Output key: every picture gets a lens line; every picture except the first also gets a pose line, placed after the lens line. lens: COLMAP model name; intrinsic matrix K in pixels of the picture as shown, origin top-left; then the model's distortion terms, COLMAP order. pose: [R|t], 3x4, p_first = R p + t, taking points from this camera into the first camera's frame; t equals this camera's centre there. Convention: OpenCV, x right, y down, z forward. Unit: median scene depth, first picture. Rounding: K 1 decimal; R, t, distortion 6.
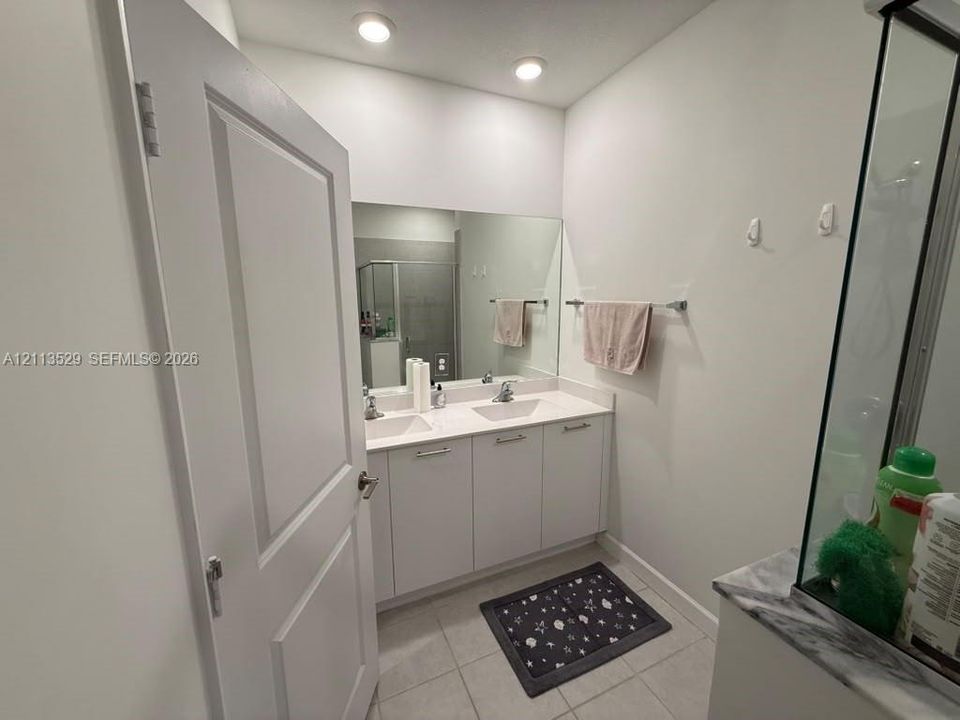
lens RADIAL K [[383.5, 0, 475.5], [0, 383.5, 361.6], [0, 0, 1]] dist [0.001758, -0.000126]
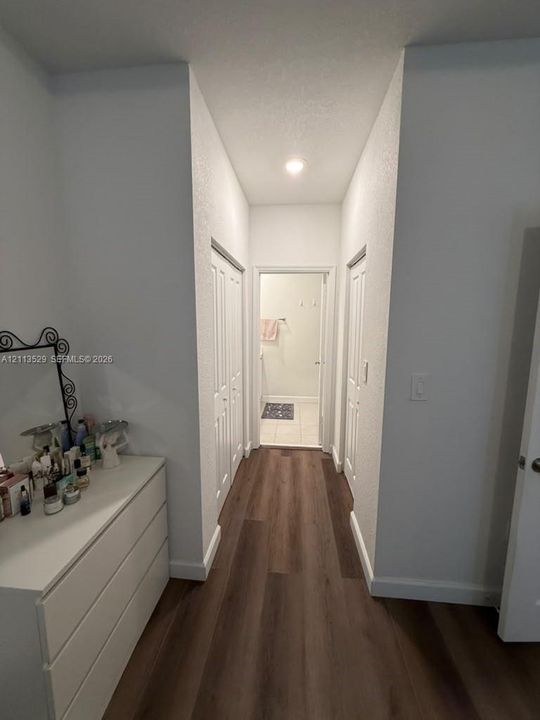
lens RADIAL K [[287.5, 0, 270.0], [0, 287.5, 360.0], [0, 0, 1]] dist [0.001963, 0.000157]
pose [[0.481211, -0.120187, 0.868327, -1.661813], [0.143155, 0.988033, 0.057422, 0.056055], [-0.864837, 0.096674, 0.492658, -0.196055]]
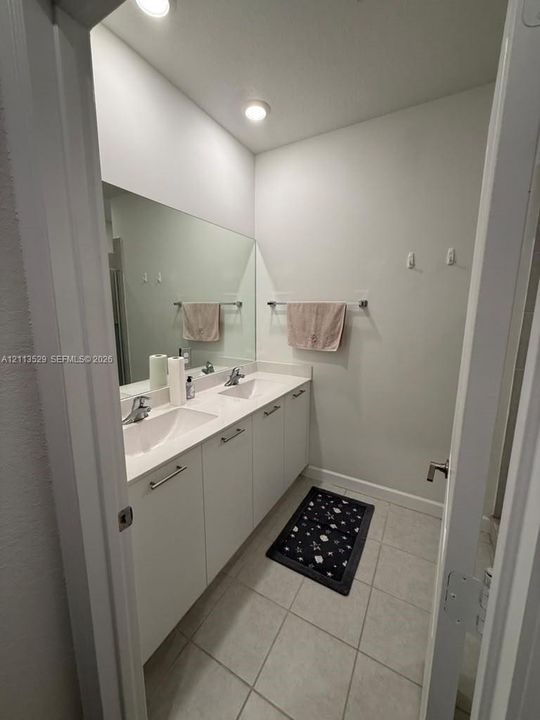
lens RADIAL K [[287.6, 0, 269.3], [0, 287.6, 357.2], [0, 0, 1]] dist [0.001758, -0.000126]
pose [[0.801689, -0.088820, 0.591105, -0.401290], [0.091355, 0.995487, 0.025681, 0.005847], [-0.590719, 0.033412, 0.806185, 0.229121]]
